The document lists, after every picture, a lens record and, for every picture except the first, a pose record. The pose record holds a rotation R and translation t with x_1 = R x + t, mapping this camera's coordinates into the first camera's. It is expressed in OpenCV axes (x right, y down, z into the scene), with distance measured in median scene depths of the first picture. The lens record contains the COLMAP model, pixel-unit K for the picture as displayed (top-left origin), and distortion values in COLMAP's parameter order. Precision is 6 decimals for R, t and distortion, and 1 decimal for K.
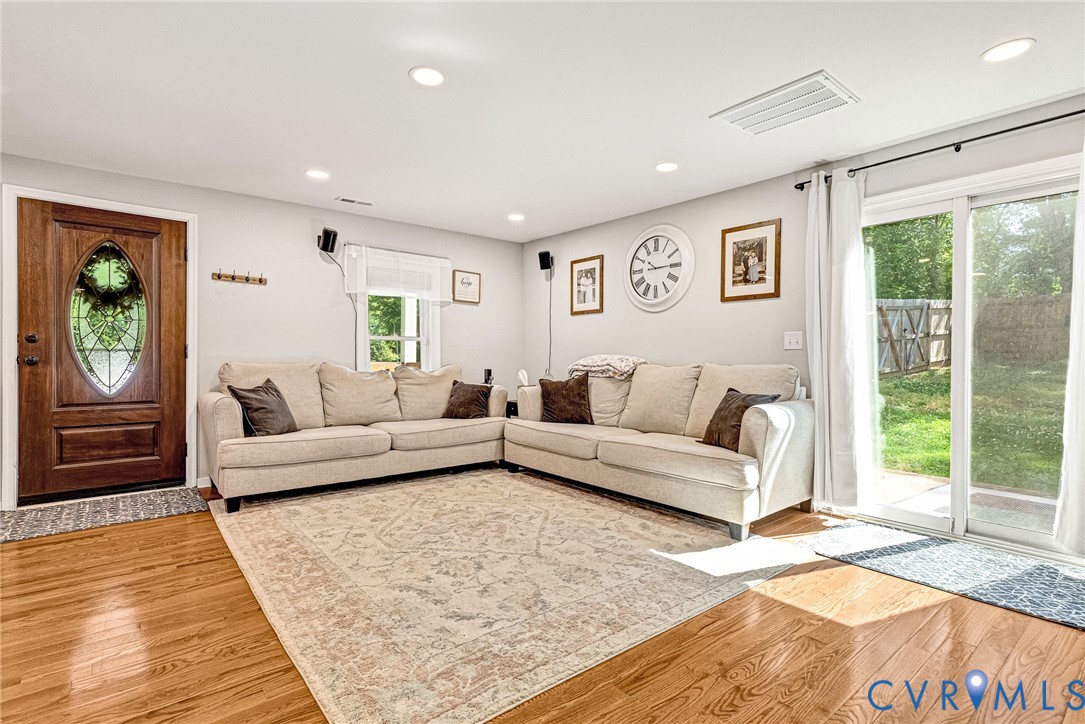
lens RADIAL K [[511.4, 0, 542.5], [0, 511.4, 362.0], [0, 0, 1]] dist [0.019216, 0.000035]
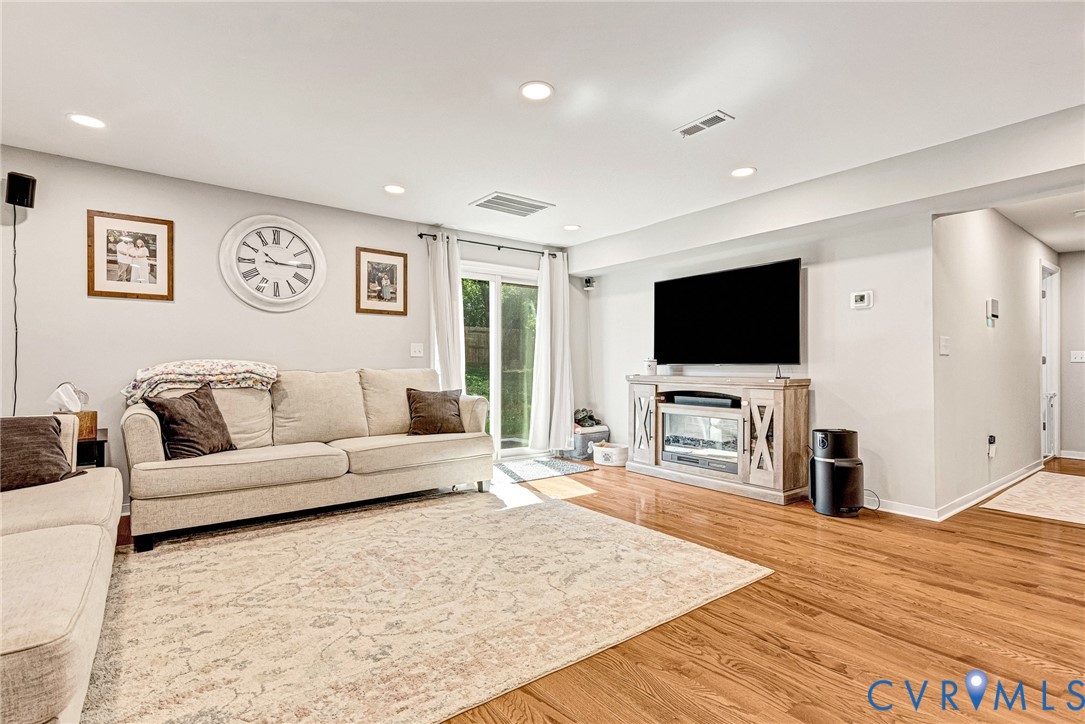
lens RADIAL K [[521.1, 0, 537.7], [0, 521.1, 368.5], [0, 0, 1]] dist [0.014322, -0.000439]
pose [[0.052467, -0.010331, 0.998569, -0.780913], [0.010892, 0.999893, 0.009772, -0.004097], [-0.998563, 0.010363, 0.052574, 0.584448]]
